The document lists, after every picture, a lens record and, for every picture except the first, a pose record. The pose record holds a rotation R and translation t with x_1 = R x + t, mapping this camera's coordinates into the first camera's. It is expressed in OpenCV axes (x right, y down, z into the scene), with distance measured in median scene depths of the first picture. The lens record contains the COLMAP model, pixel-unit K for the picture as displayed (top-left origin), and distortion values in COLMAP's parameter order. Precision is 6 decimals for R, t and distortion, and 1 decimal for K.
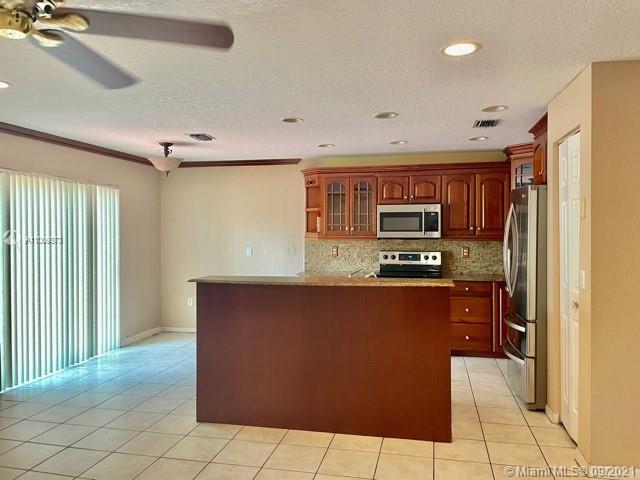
lens RADIAL K [[489.8, 0, 314.8], [0, 489.8, 238.1], [0, 0, 1]] dist [0.041466, -0.045780]
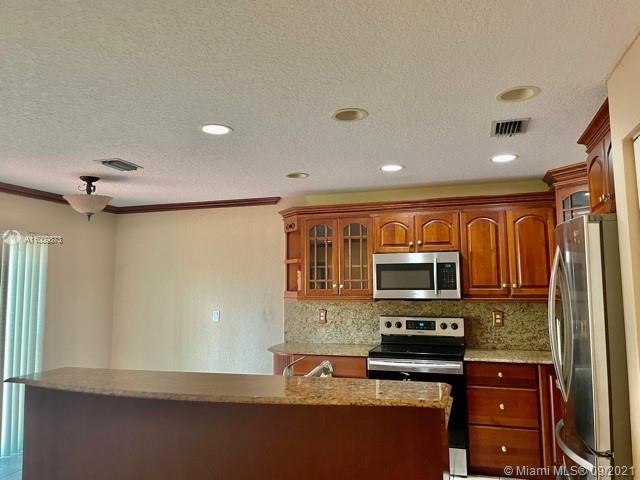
lens RADIAL K [[489.8, 0, 324.8], [0, 489.8, 236.4], [0, 0, 1]] dist [0.041466, -0.045780]
pose [[0.997200, -0.014890, -0.073278, 0.111077], [0.006797, 0.993967, -0.109469, -0.013871], [0.074466, 0.108664, 0.991285, 0.260507]]
